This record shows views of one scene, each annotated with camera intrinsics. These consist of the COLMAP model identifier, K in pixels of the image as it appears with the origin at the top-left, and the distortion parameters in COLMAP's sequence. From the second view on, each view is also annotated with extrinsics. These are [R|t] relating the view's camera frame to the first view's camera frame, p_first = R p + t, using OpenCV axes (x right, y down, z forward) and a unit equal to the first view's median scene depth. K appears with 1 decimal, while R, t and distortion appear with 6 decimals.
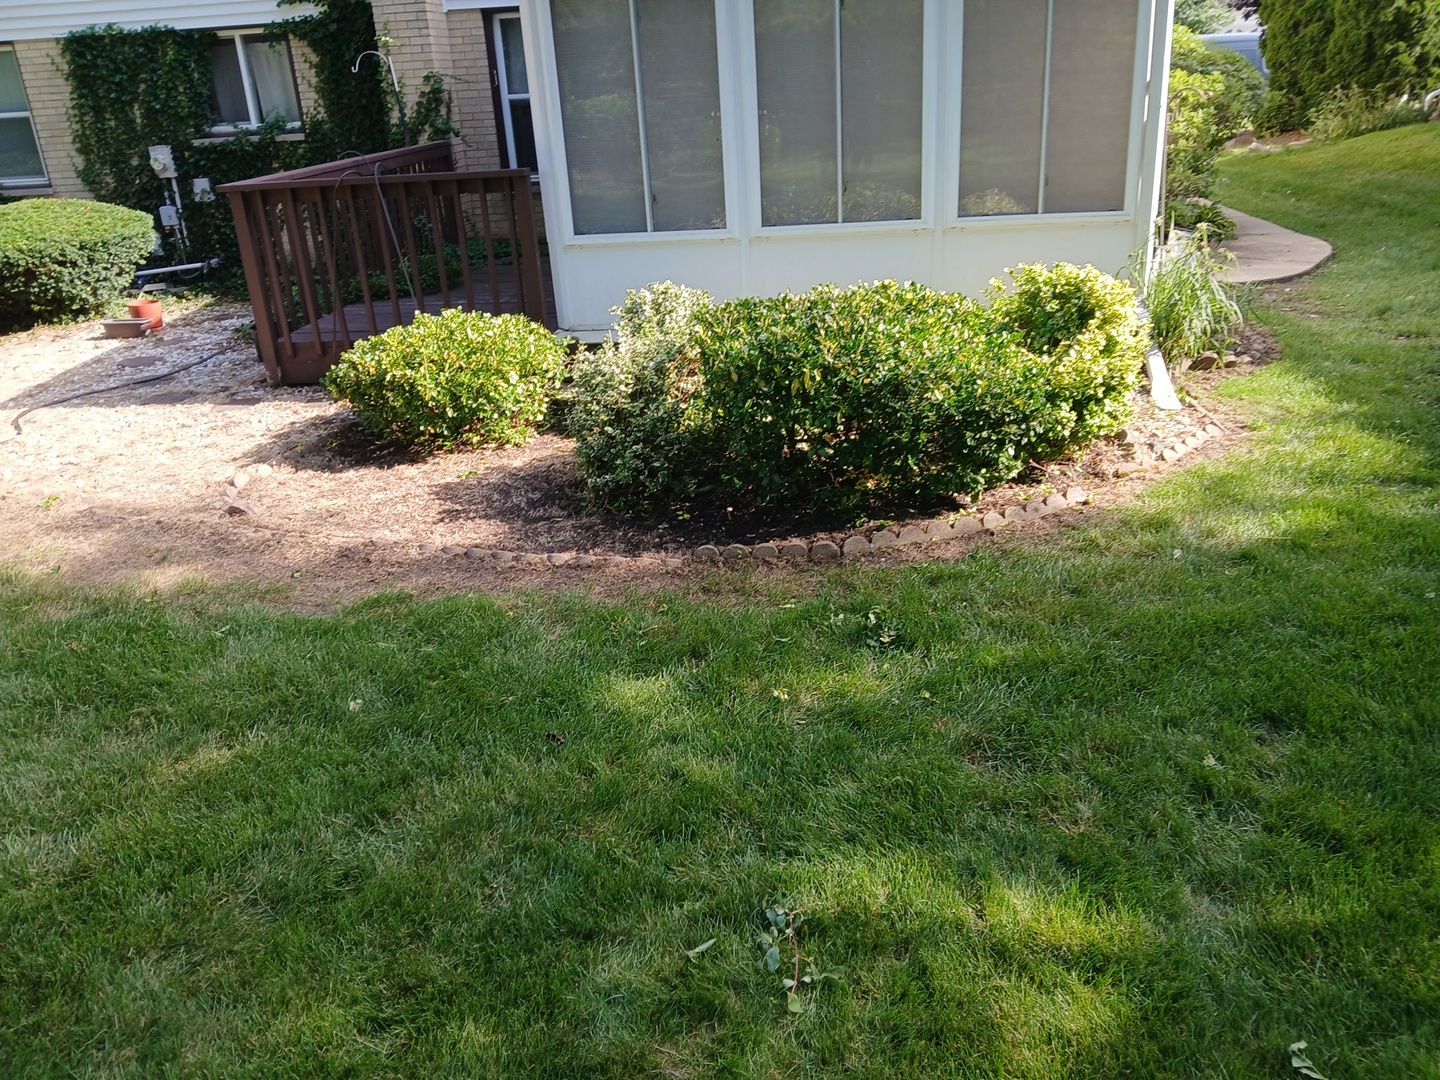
lens RADIAL K [[1128.4, 0, 741.6], [0, 1128.4, 553.4], [0, 0, 1]] dist [0.050649, -0.099377]
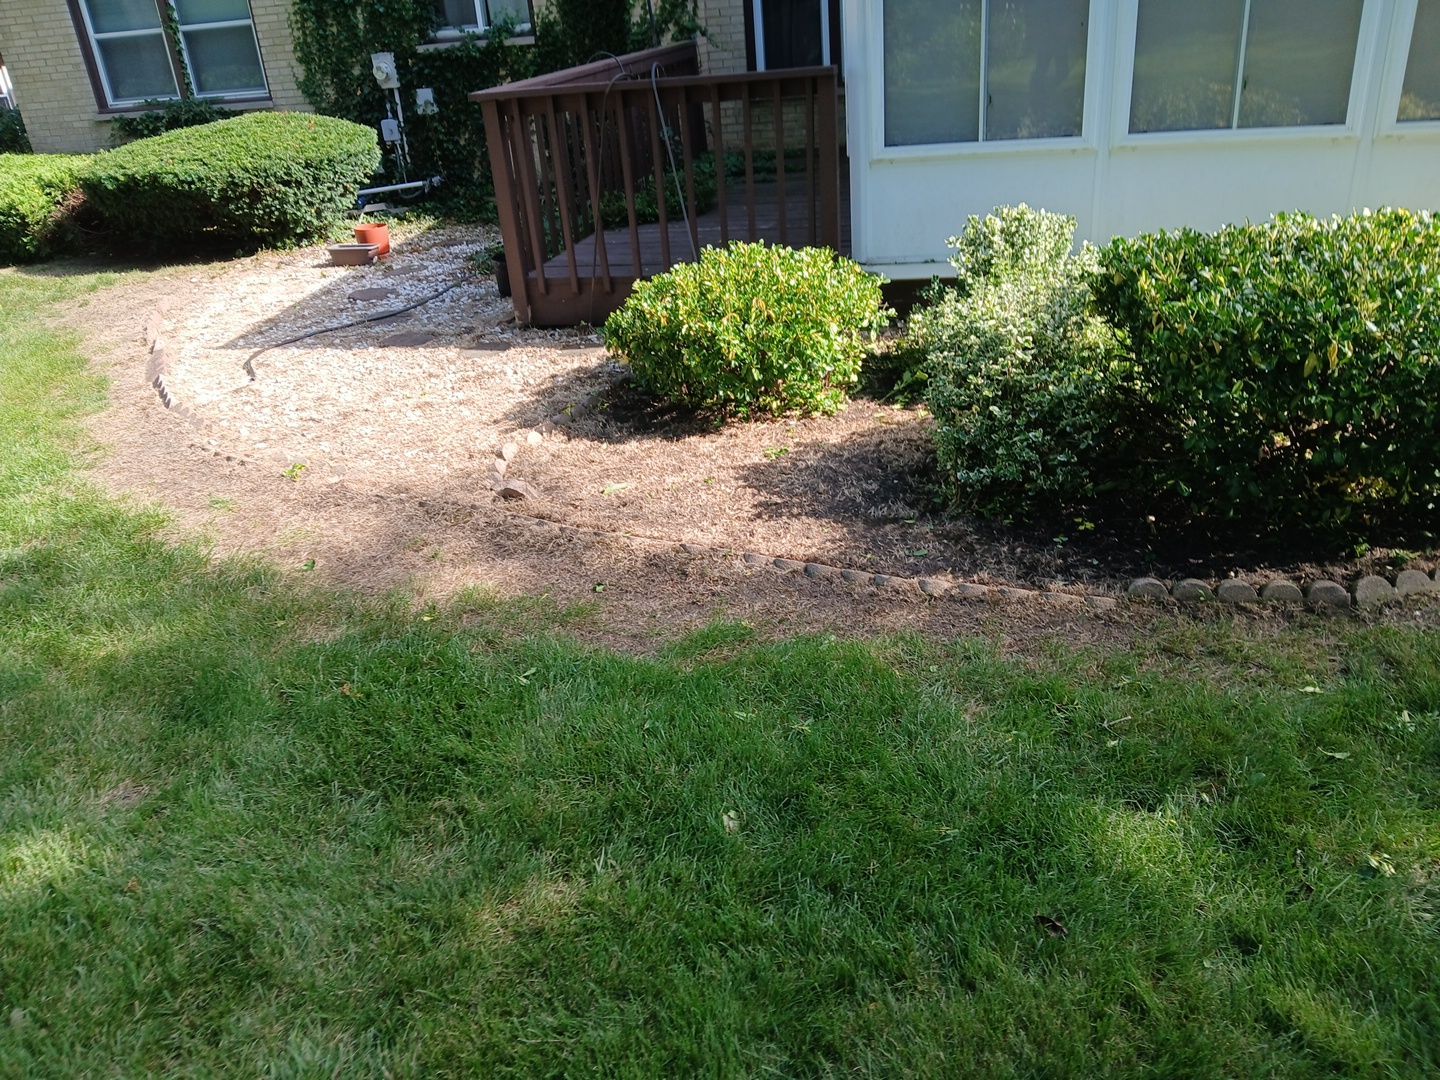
lens RADIAL K [[1151.6, 0, 719.2], [0, 1151.6, 511.7], [0, 0, 1]] dist [0.121476, -0.261705]
pose [[0.986619, 0.037888, -0.158581, -0.140620], [-0.032692, 0.998844, 0.035247, -0.051417], [0.159733, -0.029591, 0.986717, 0.167197]]
